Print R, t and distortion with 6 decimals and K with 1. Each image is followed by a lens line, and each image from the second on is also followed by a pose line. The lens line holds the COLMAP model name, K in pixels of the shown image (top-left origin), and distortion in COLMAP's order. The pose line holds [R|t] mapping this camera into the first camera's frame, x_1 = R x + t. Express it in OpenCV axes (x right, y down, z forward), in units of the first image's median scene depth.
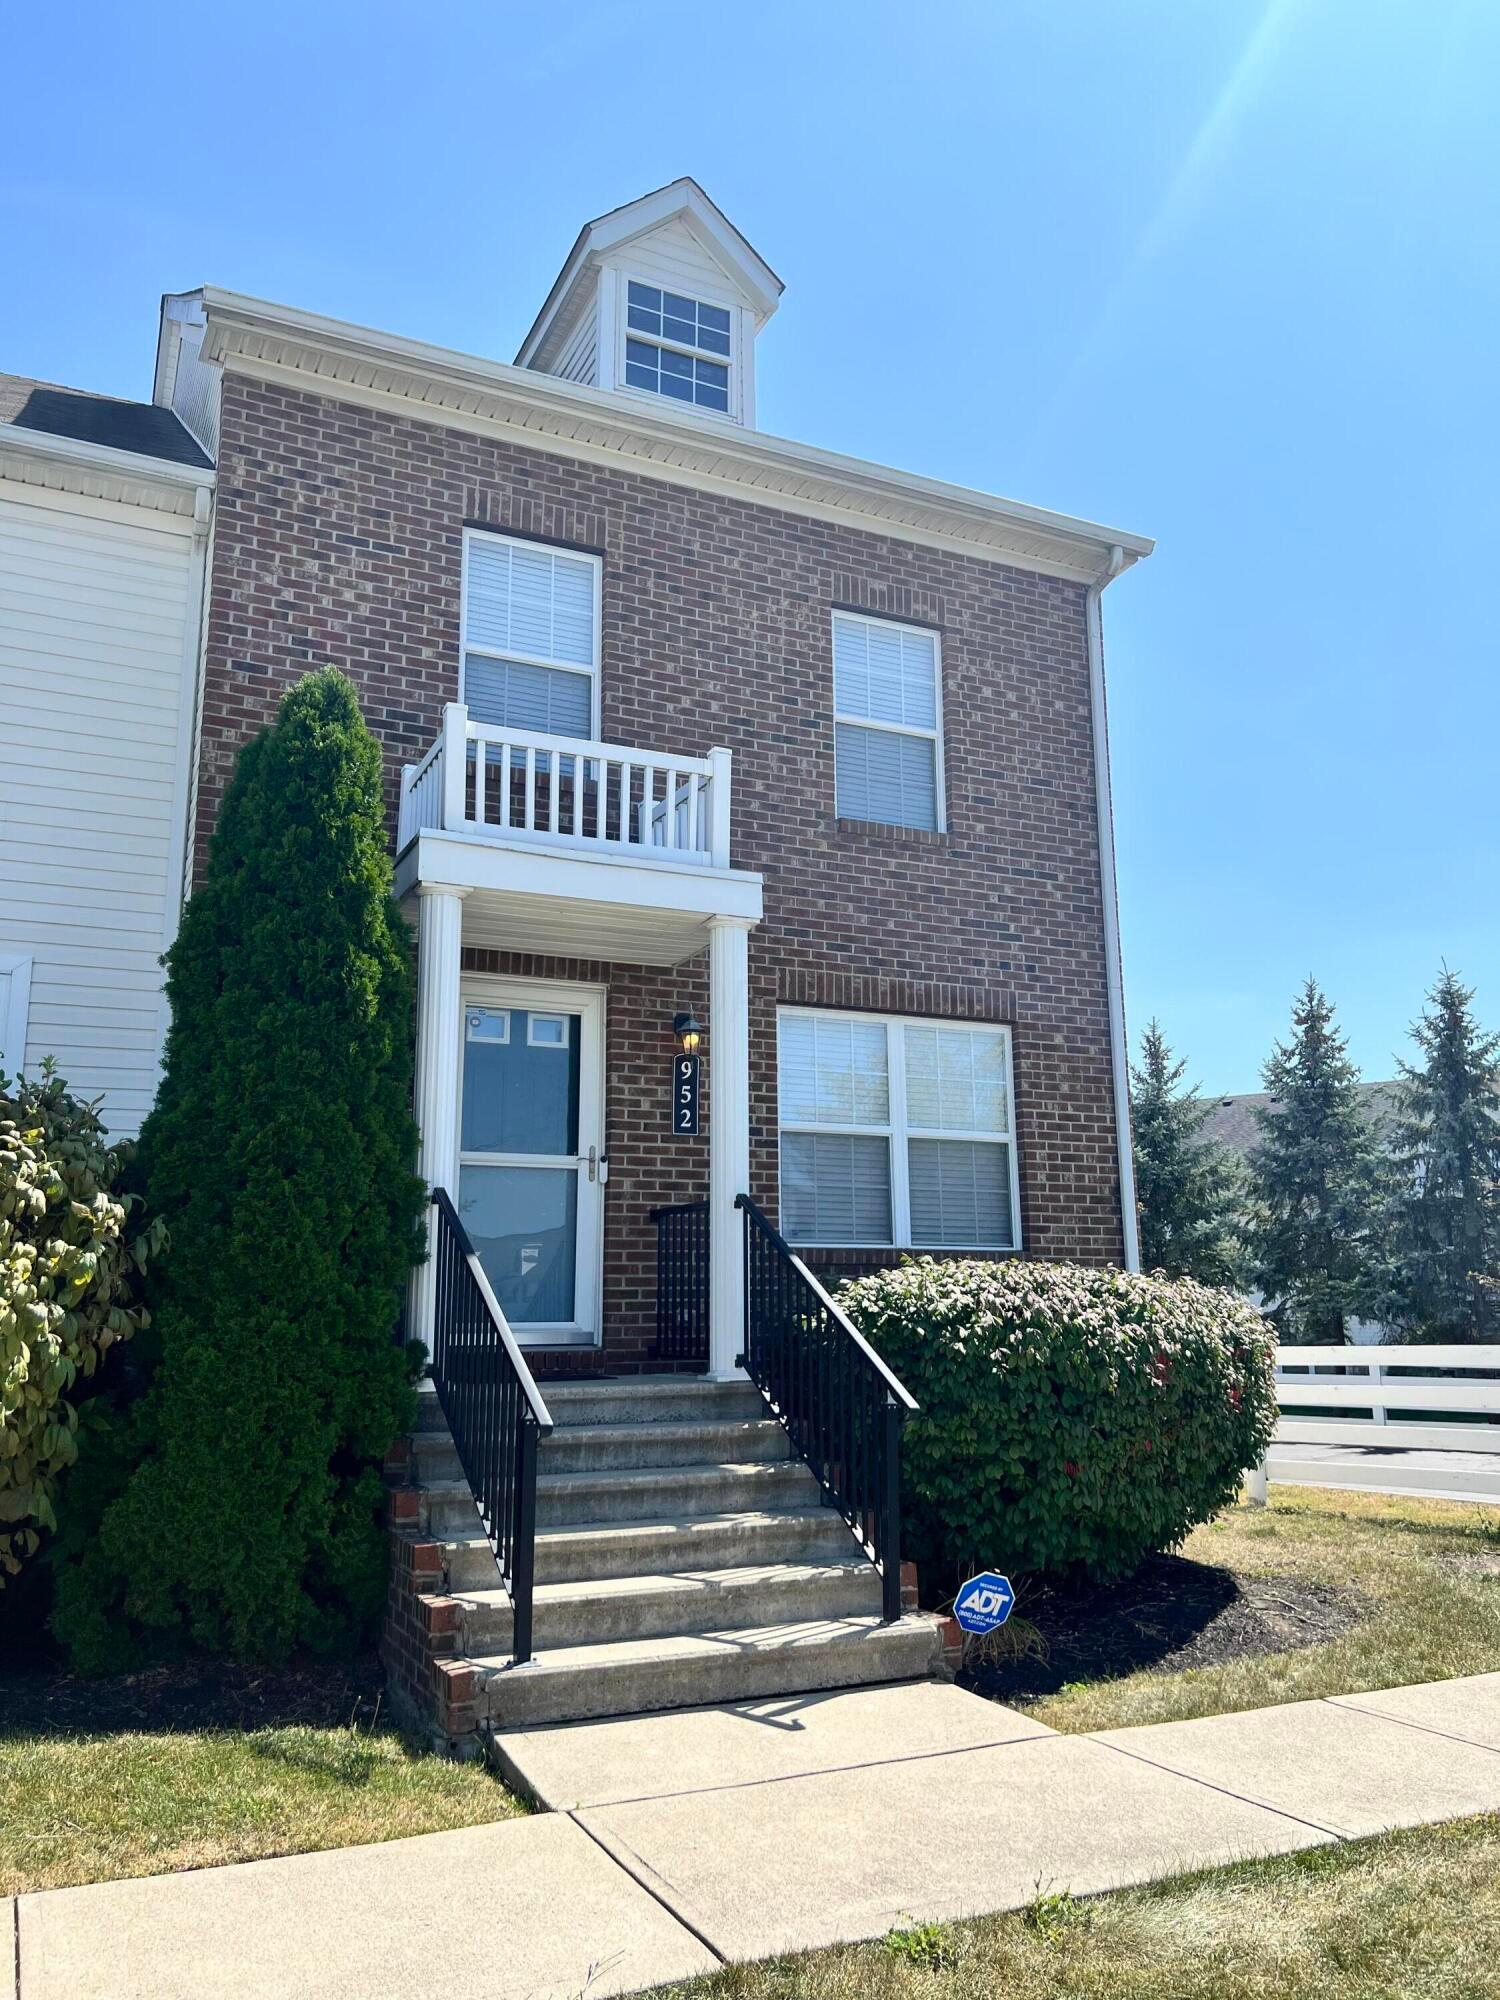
lens RADIAL K [[1484.5, 0, 750.0], [0, 1484.5, 1000.0], [0, 0, 1]] dist [0.041477, -0.067024]
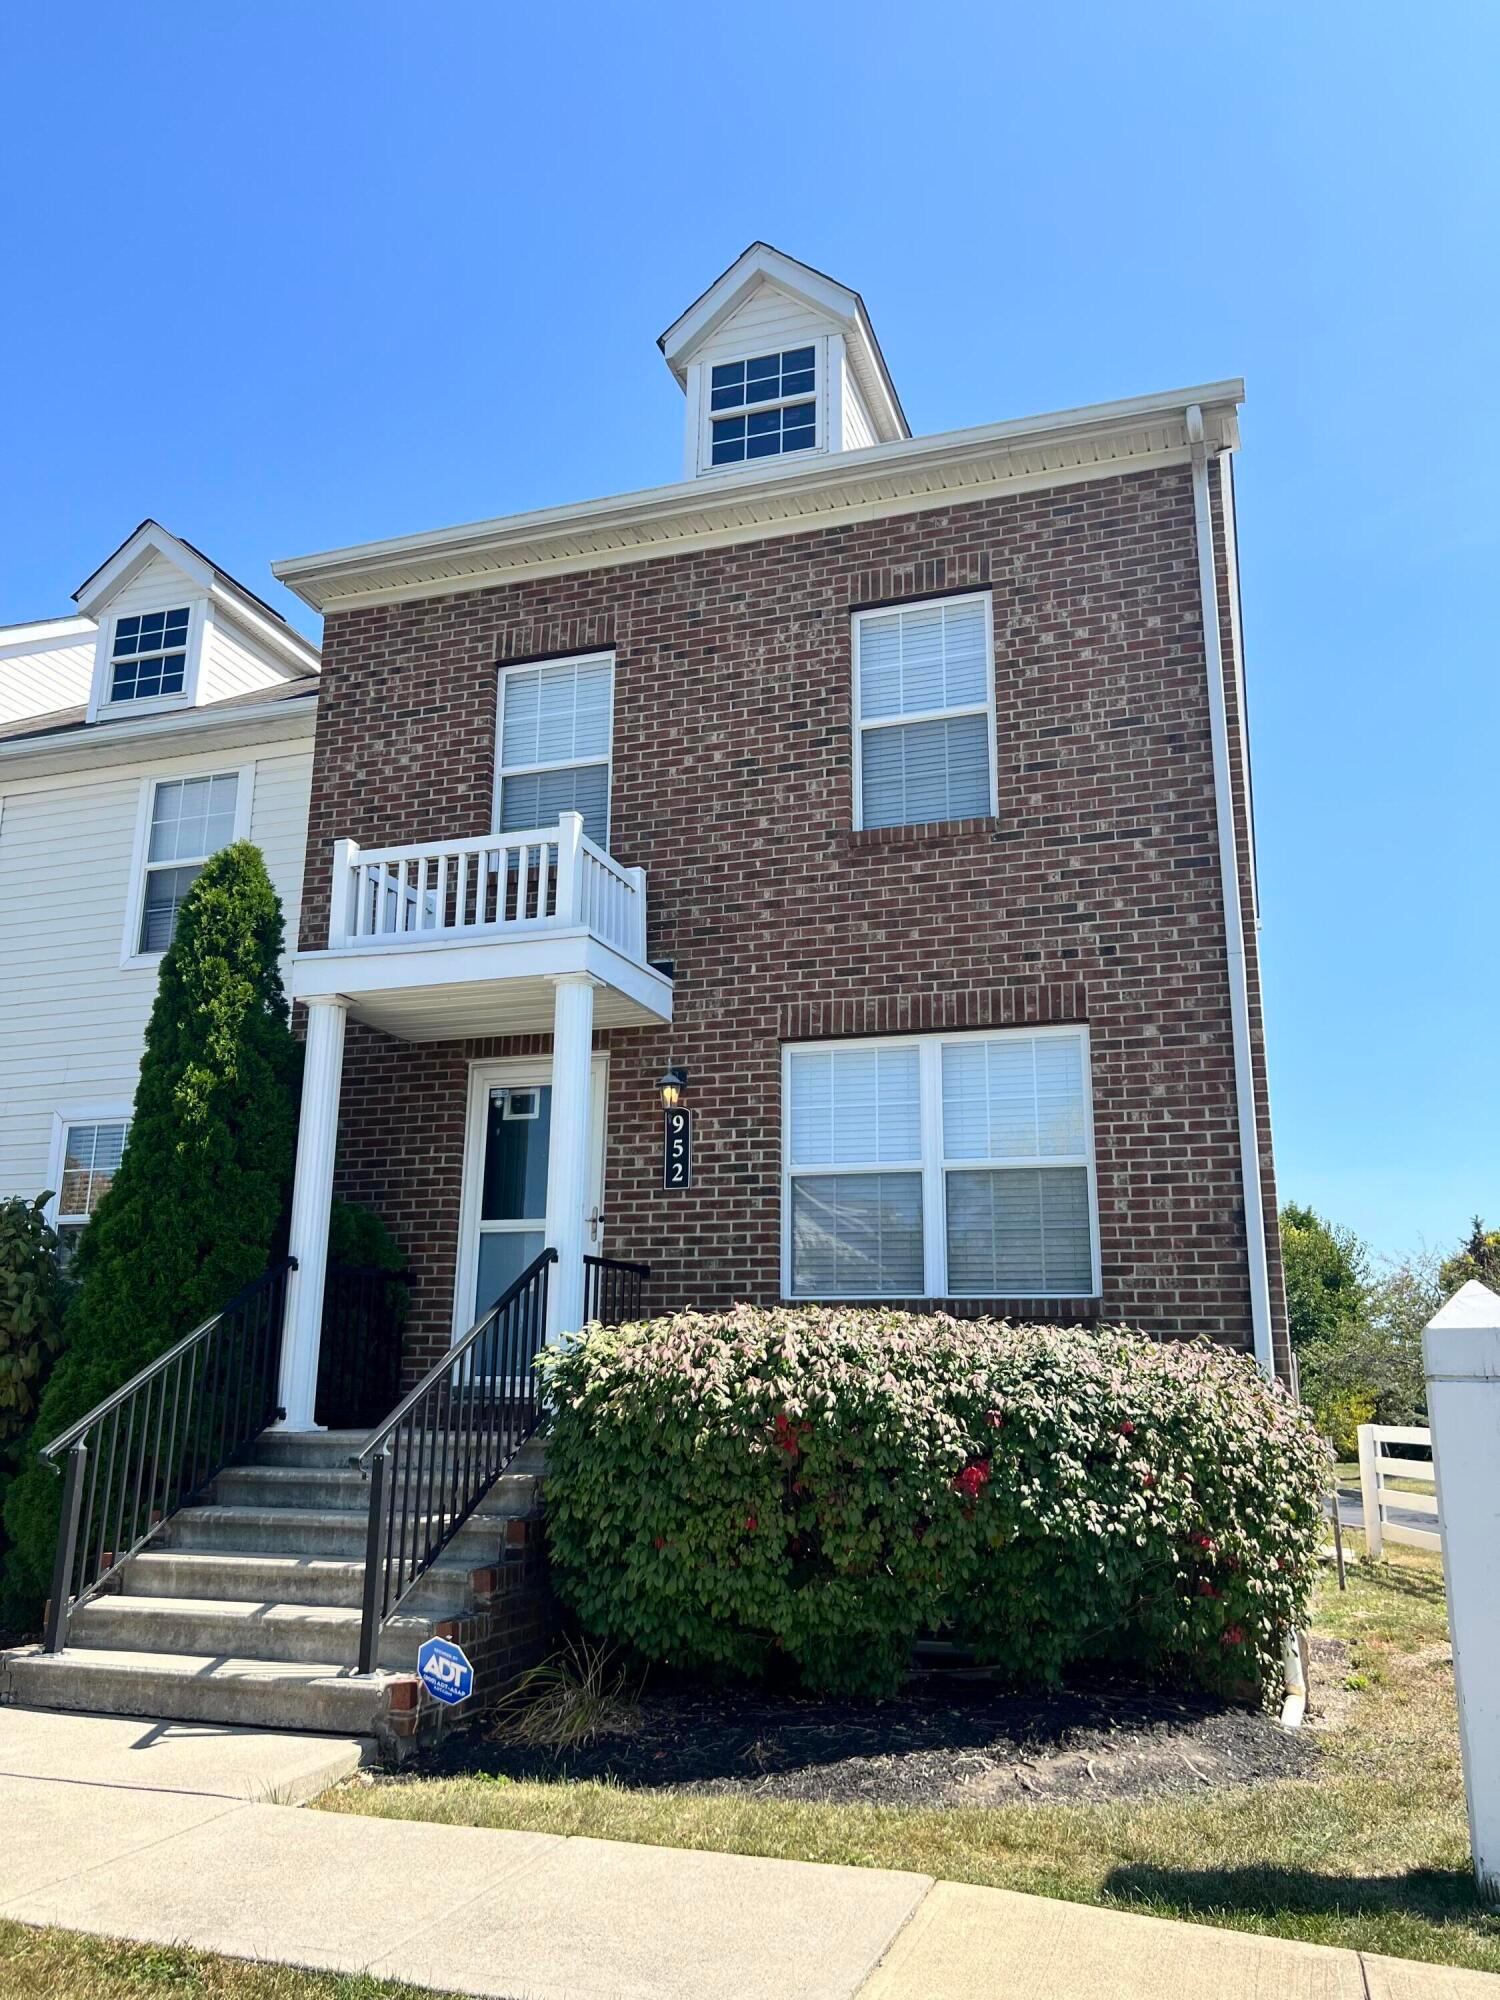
lens RADIAL K [[1485.4, 0, 730.4], [0, 1485.4, 993.0], [0, 0, 1]] dist [0.049228, -0.048062]
pose [[0.719547, -0.166050, -0.674299, 0.610370], [0.128641, 0.986058, -0.105549, 0.063932], [0.682425, -0.010795, 0.730876, 0.266395]]
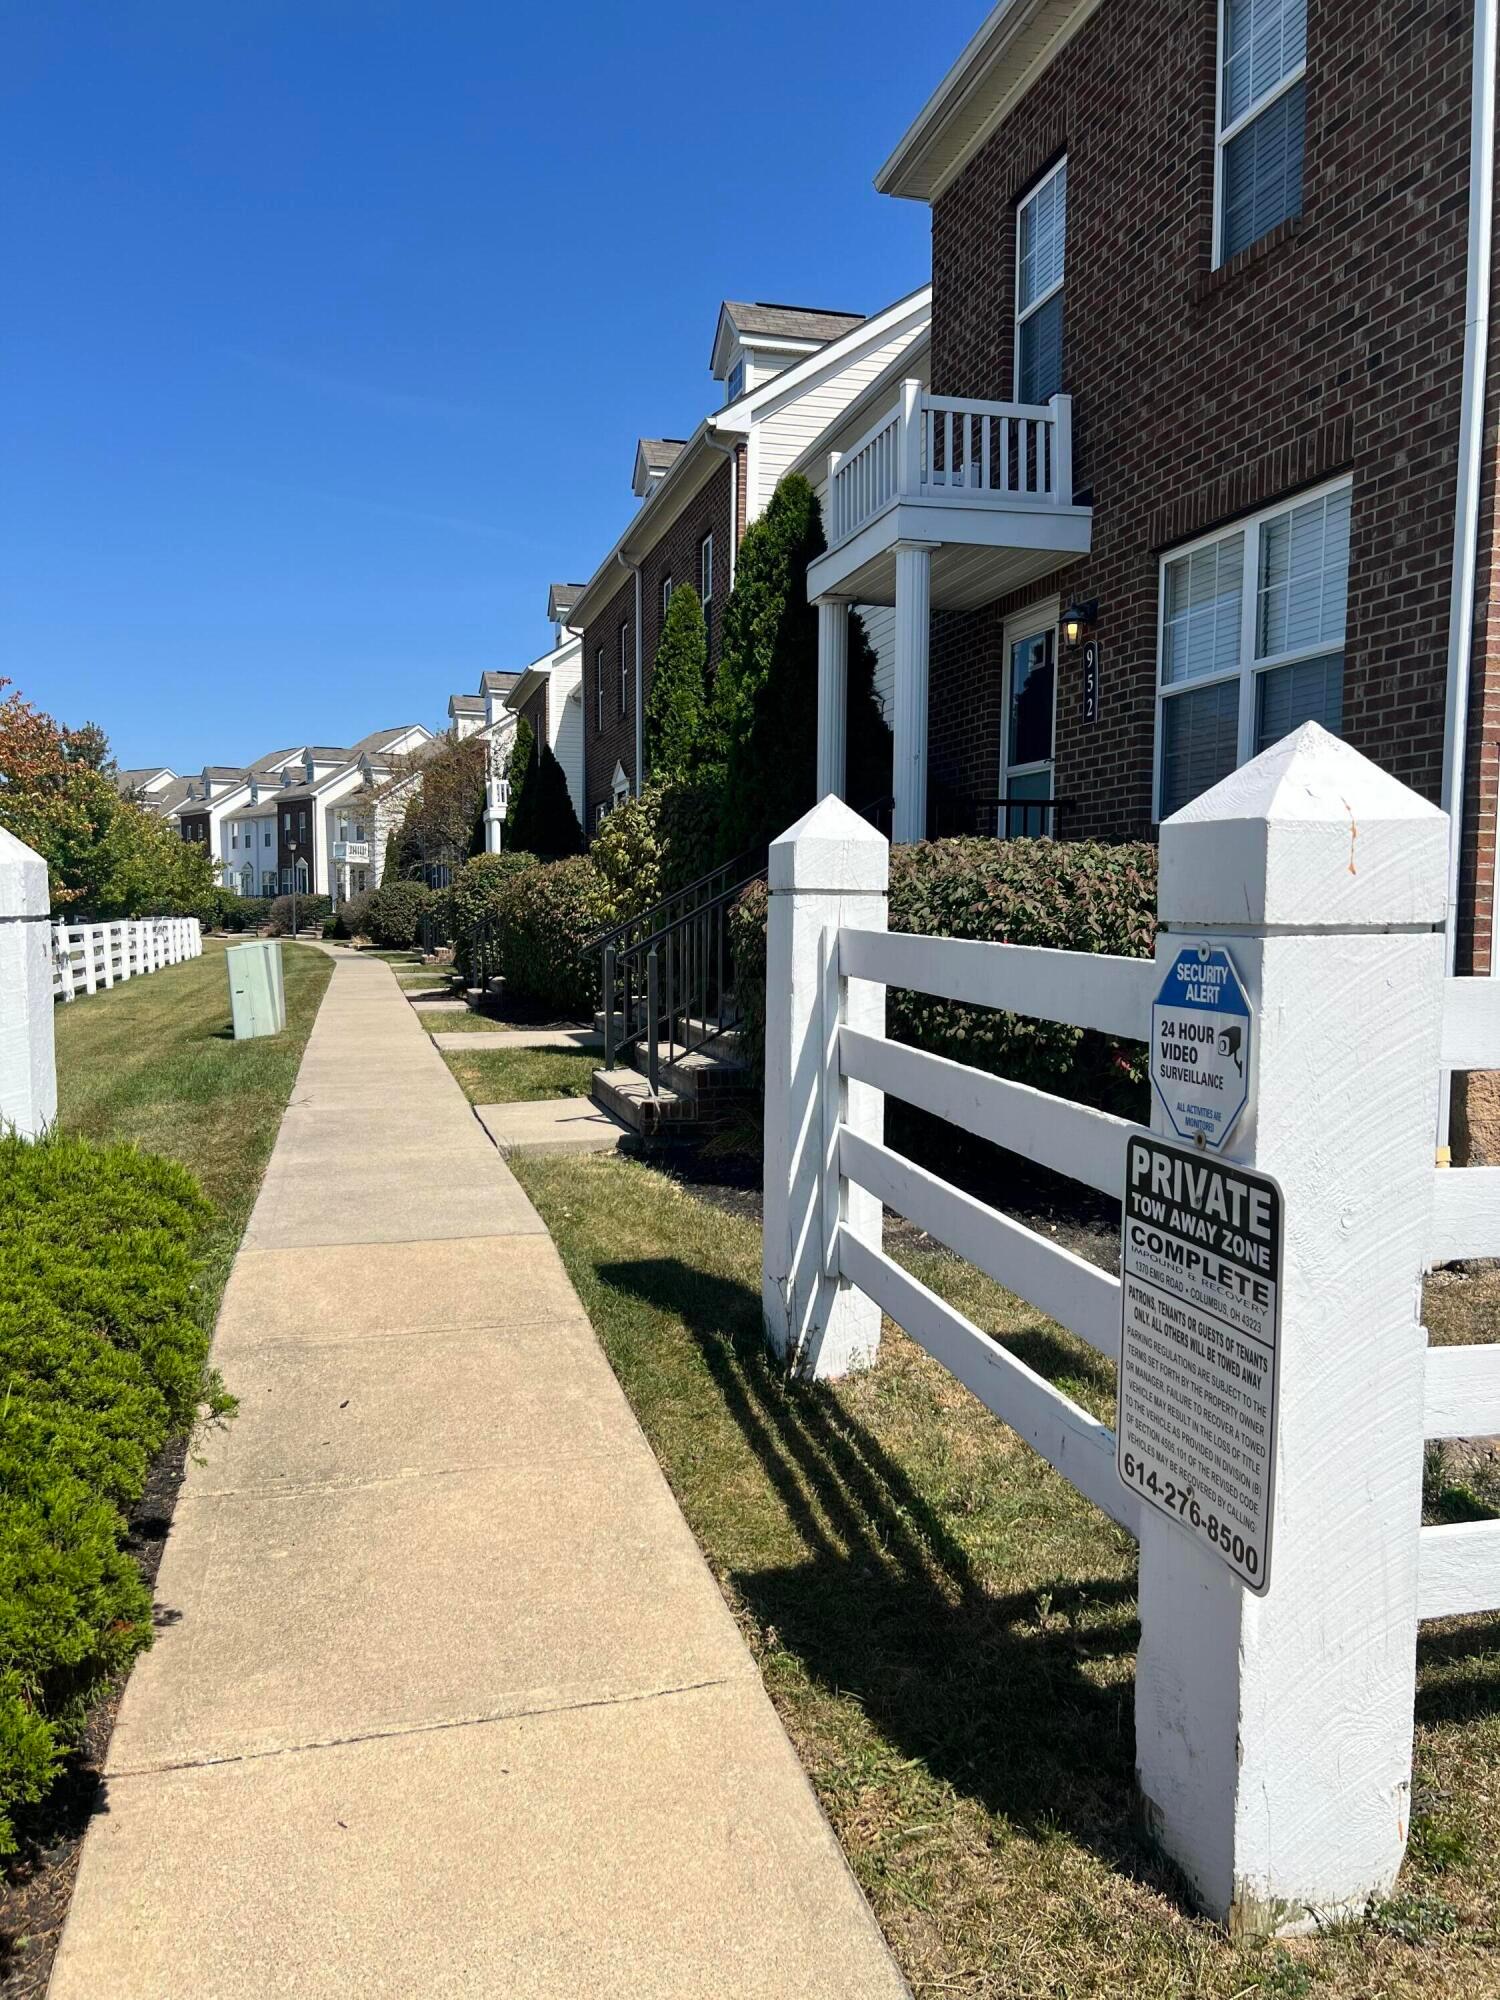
lens RADIAL K [[1484.5, 0, 750.0], [0, 1484.5, 1000.0], [0, 0, 1]] dist [0.041477, -0.067024]
pose [[-0.182782, 0.069184, -0.980716, 0.916238], [0.201343, 0.979013, 0.031539, 0.178965], [0.962316, -0.191695, -0.192876, 0.842608]]
